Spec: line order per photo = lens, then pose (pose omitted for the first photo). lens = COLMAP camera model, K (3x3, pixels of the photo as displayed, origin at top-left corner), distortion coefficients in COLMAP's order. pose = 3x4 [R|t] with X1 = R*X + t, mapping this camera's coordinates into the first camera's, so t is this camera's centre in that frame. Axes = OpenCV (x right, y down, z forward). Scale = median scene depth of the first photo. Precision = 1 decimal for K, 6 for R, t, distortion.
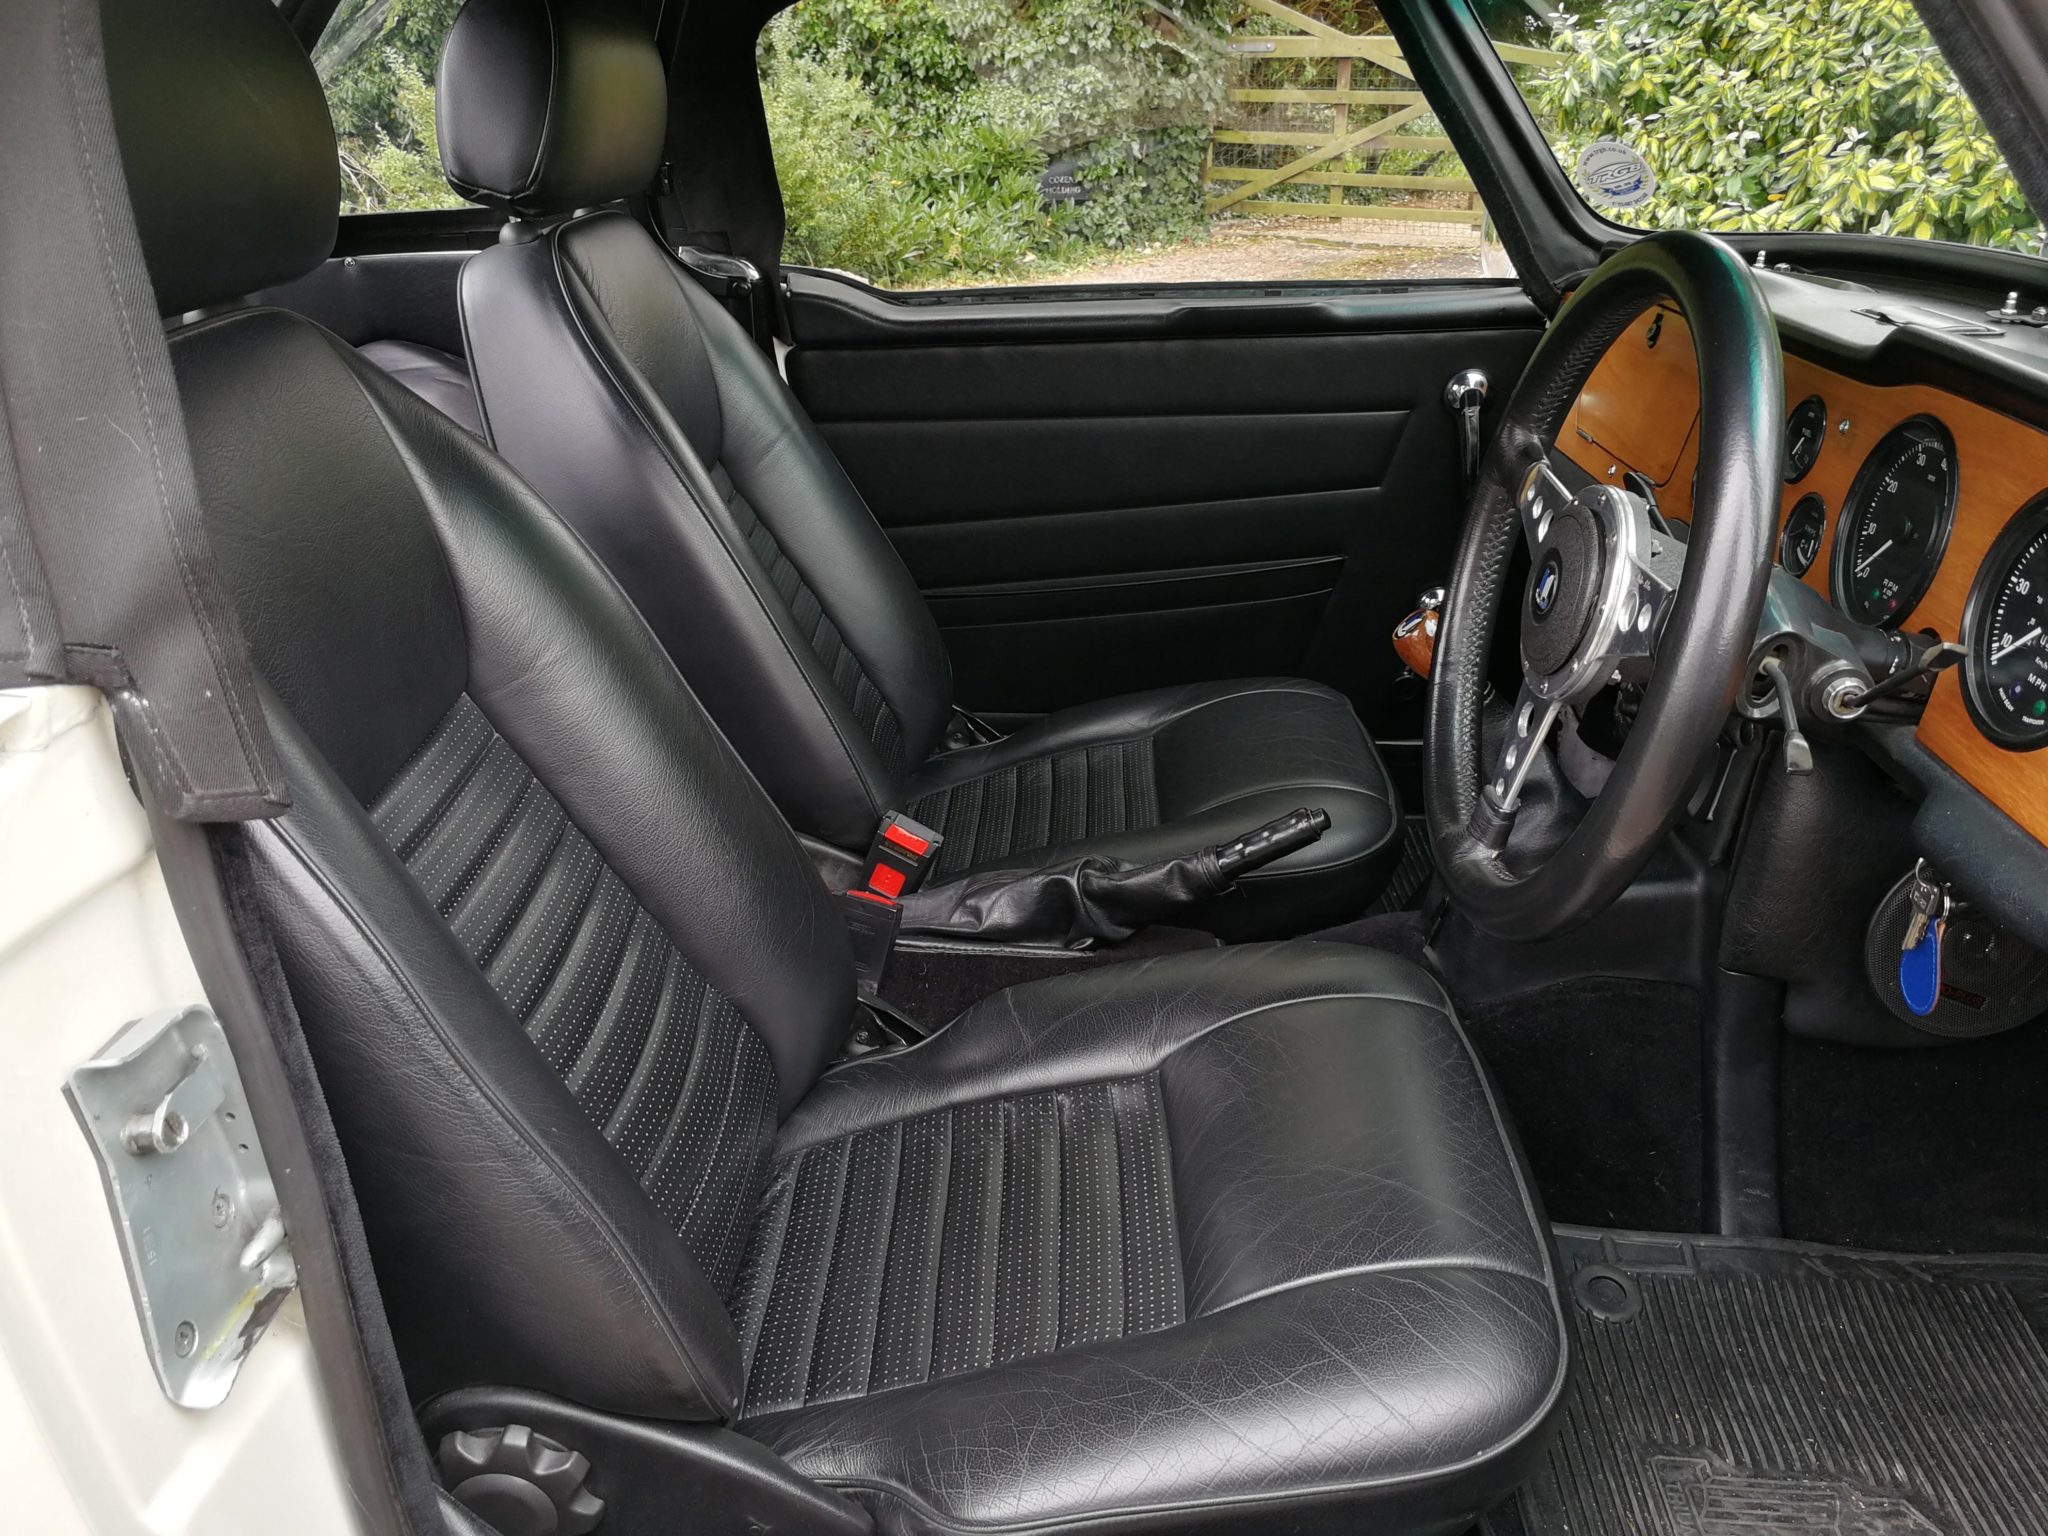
lens RADIAL K [[1656.0, 0, 1043.9], [0, 1656.0, 782.9], [0, 0, 1]] dist [0.015735, -0.021006]
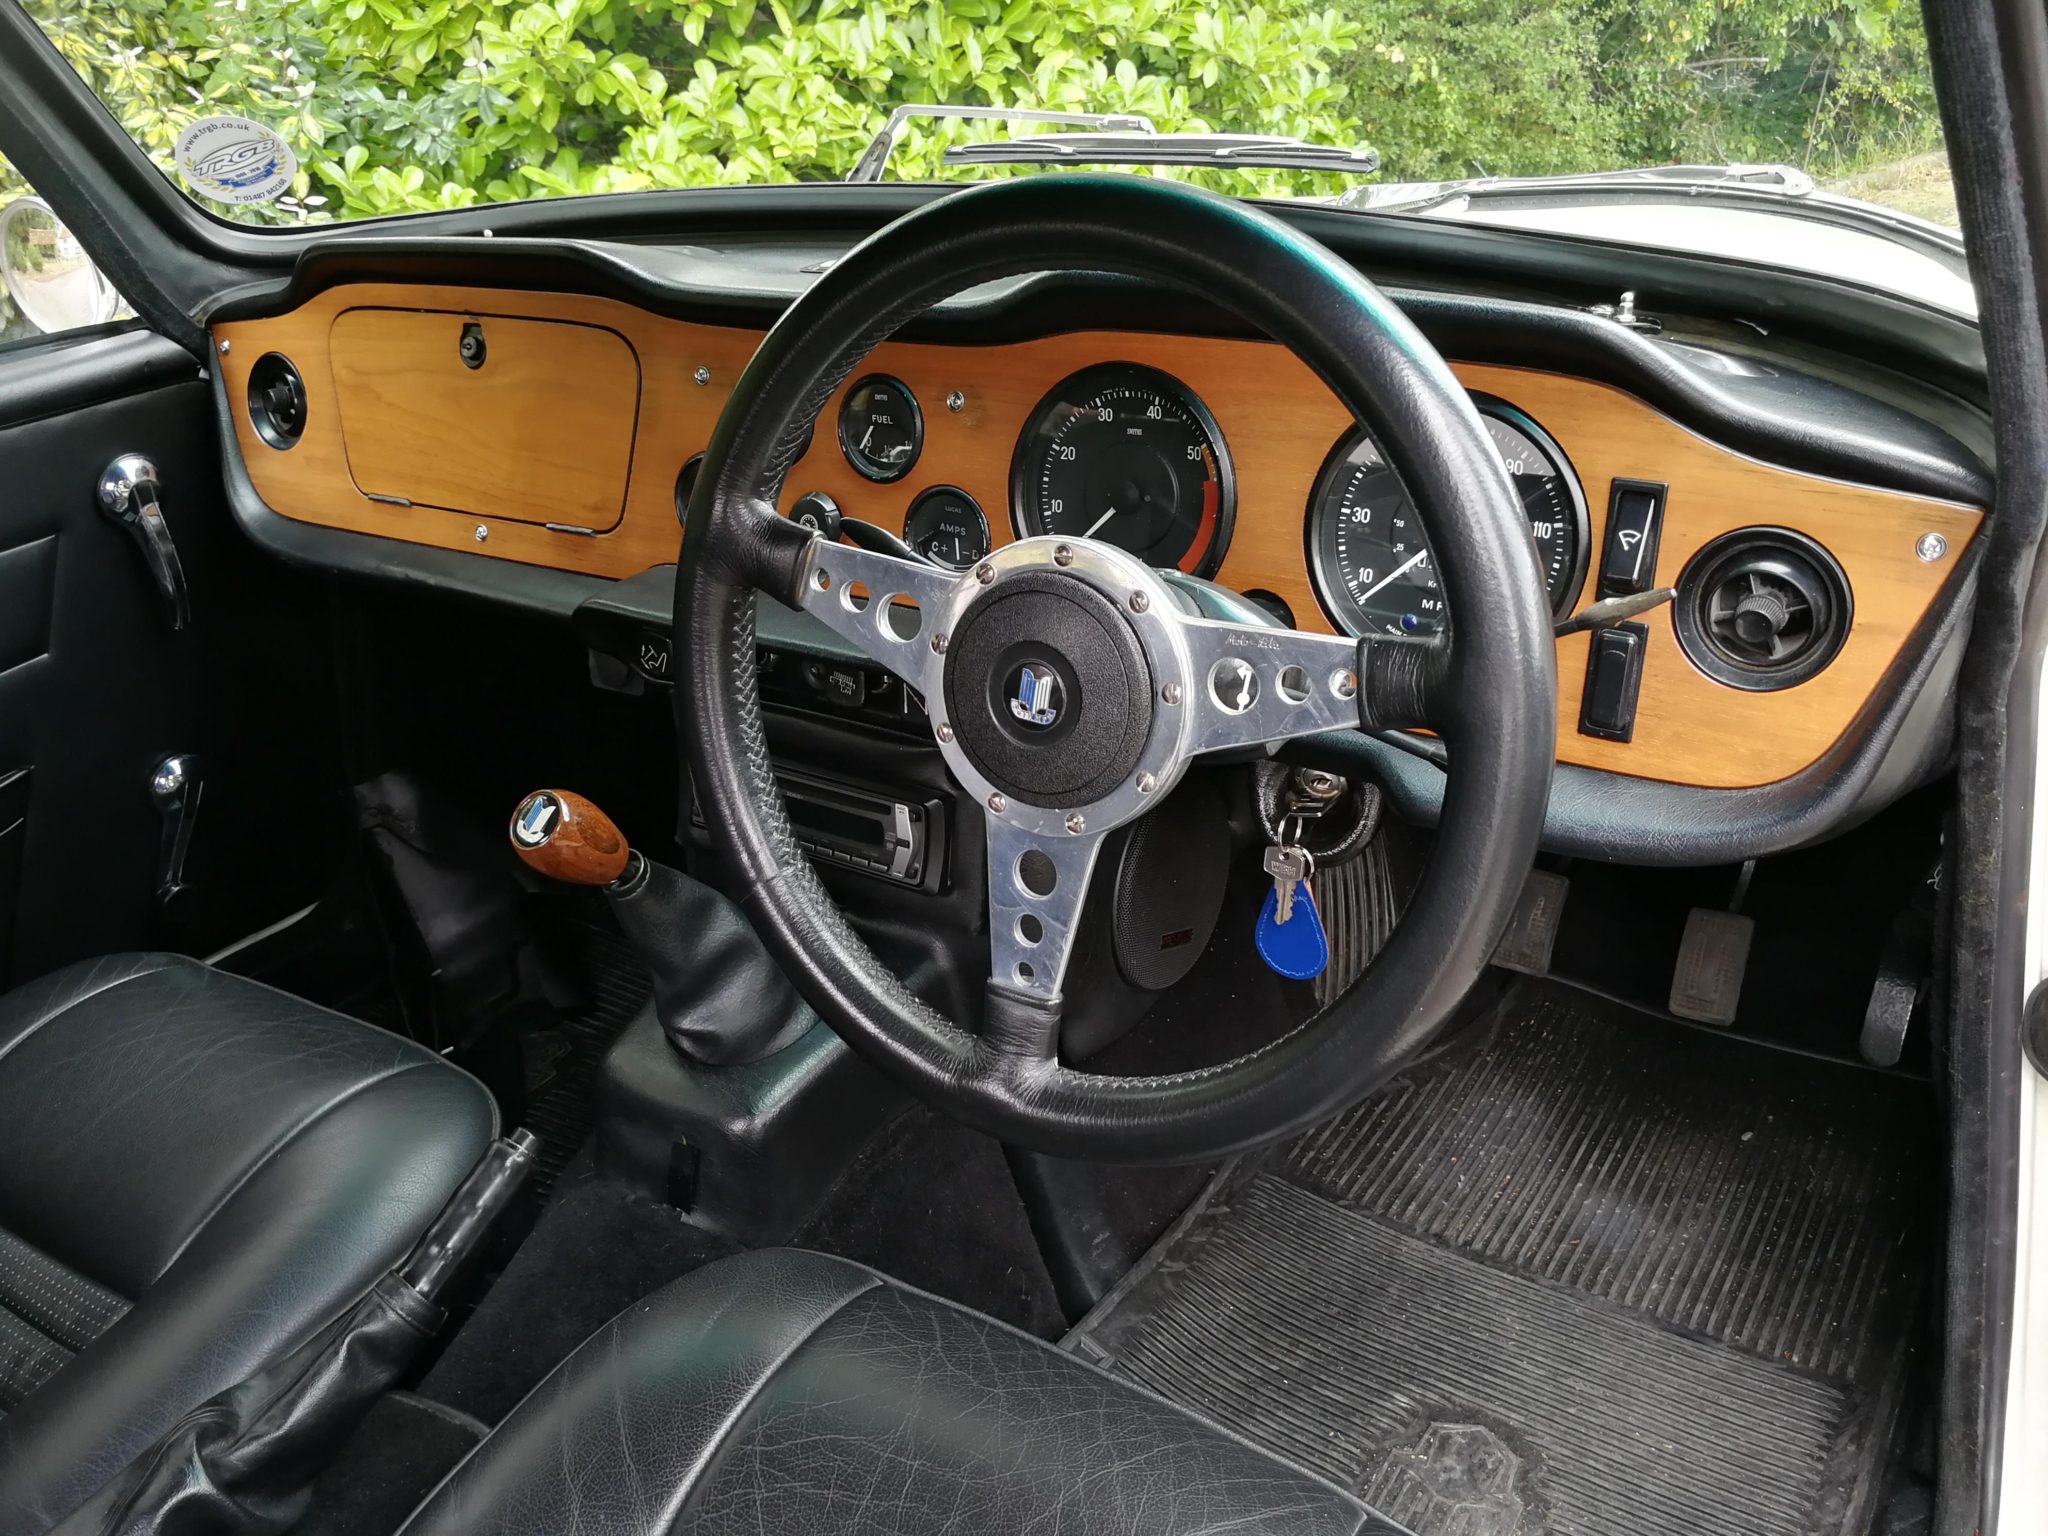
lens RADIAL K [[1656.0, 0, 1019.4], [0, 1656.0, 773.0], [0, 0, 1]] dist [0.015735, -0.021006]
pose [[0.516363, -0.375290, 0.769758, -0.170637], [0.377228, 0.906635, 0.188974, -0.150755], [-0.768810, 0.192795, 0.609723, 0.397193]]
